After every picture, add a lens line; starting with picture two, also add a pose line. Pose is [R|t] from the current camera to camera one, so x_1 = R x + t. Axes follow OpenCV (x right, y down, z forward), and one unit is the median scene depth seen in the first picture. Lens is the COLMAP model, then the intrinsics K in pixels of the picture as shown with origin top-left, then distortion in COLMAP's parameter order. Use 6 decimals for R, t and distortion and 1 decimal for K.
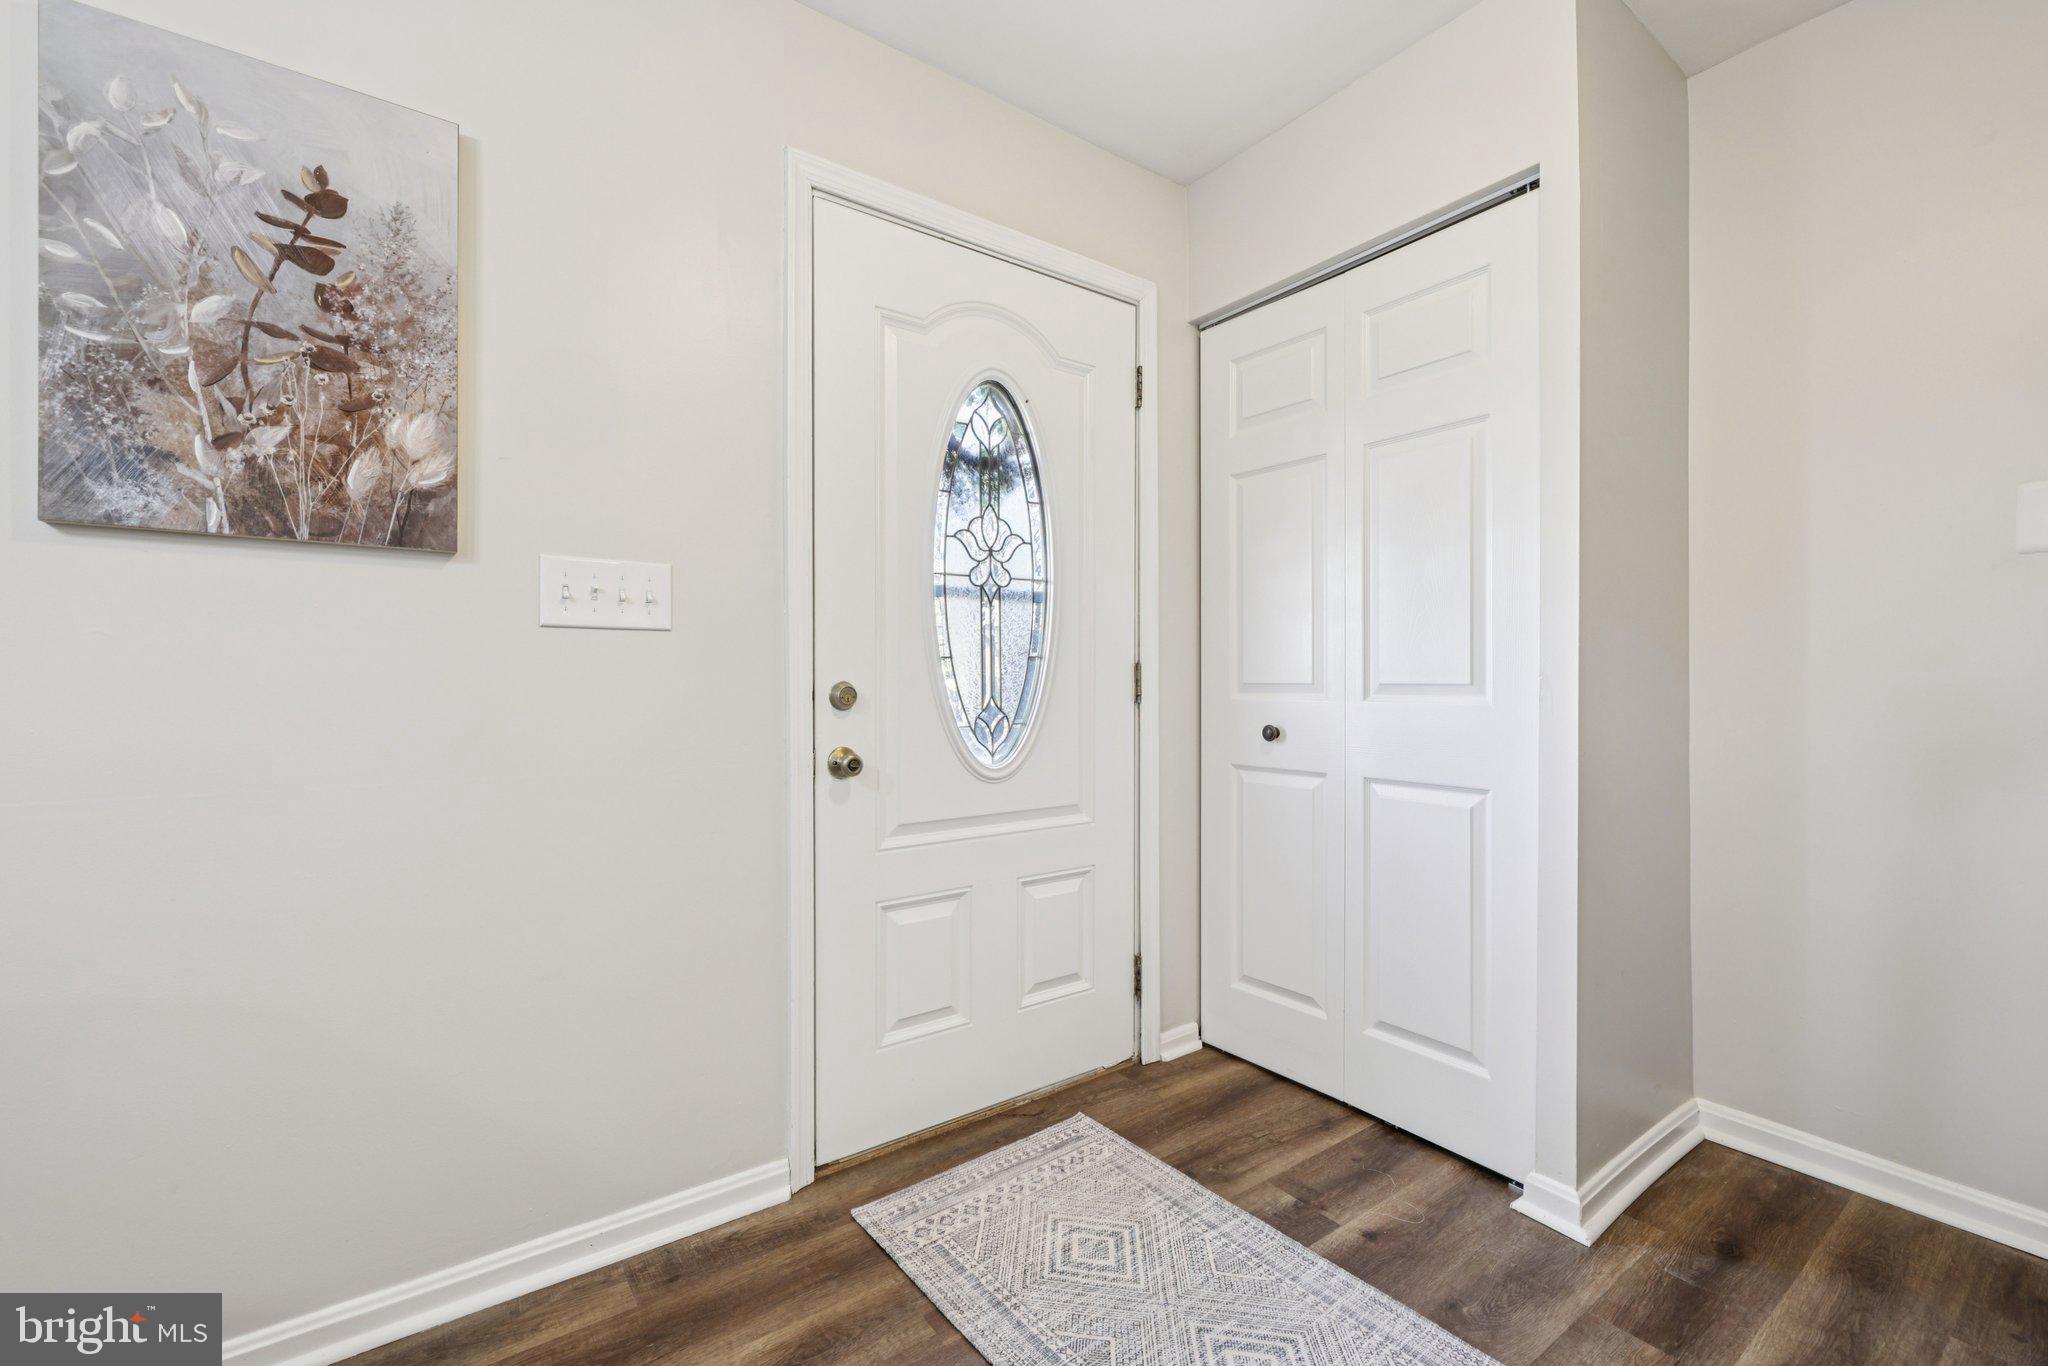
lens RADIAL K [[870.9, 0, 1013.1], [0, 870.9, 680.5], [0, 0, 1]] dist [0.008281, -0.002047]
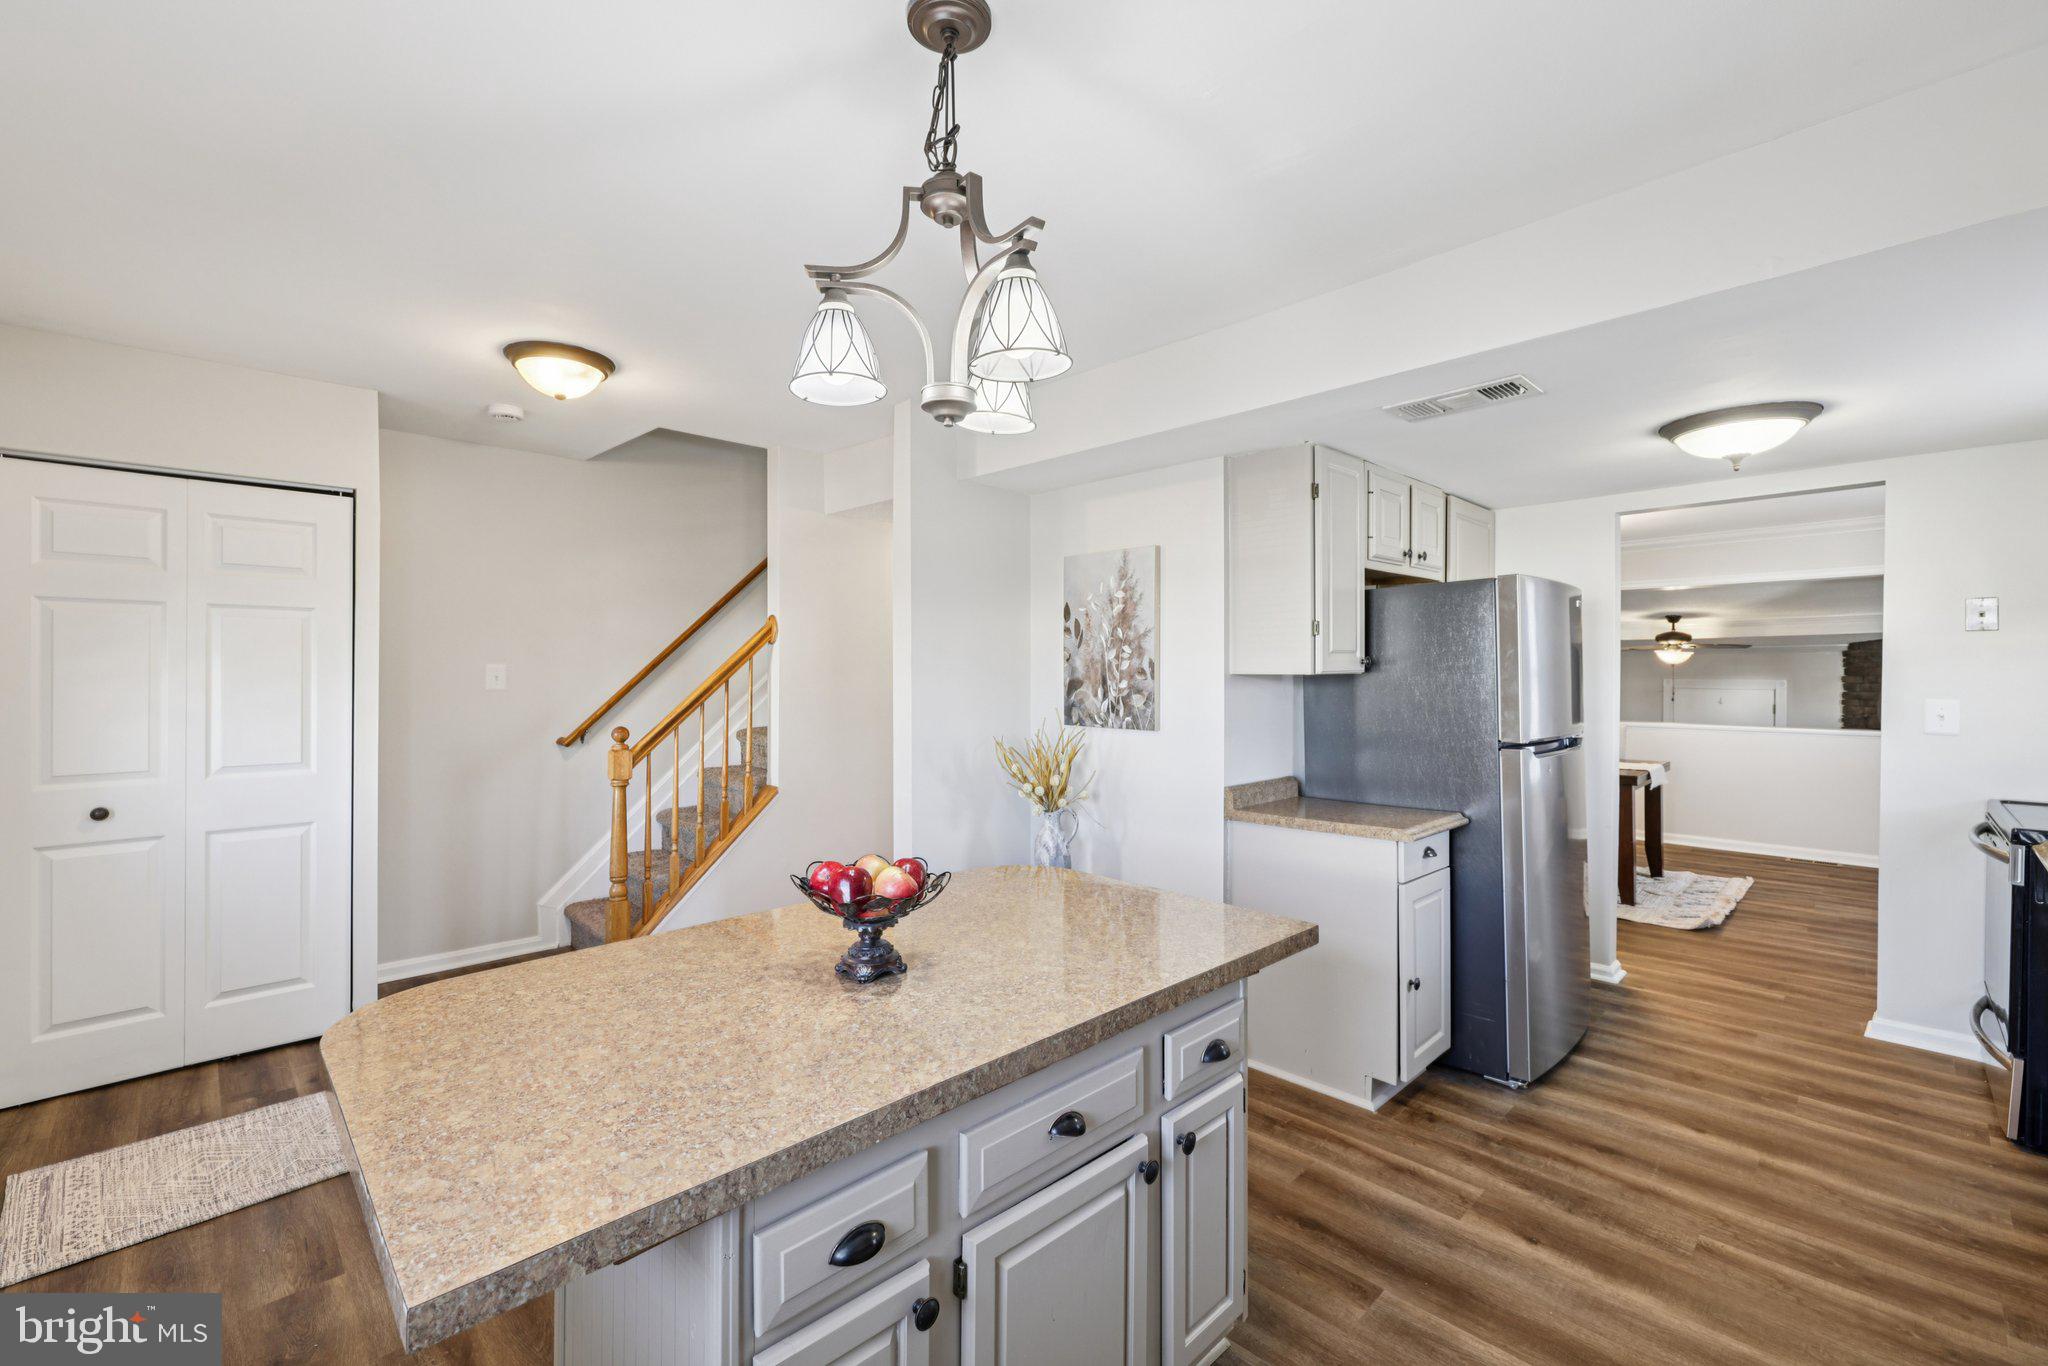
lens RADIAL K [[870.9, 0, 1017.6], [0, 870.9, 681.3], [0, 0, 1]] dist [0.008281, -0.002047]
pose [[-0.142915, -0.012882, 0.989651, -1.231387], [-0.001891, 0.999917, 0.012743, -0.161045], [-0.989733, -0.000050, -0.142928, -0.129038]]
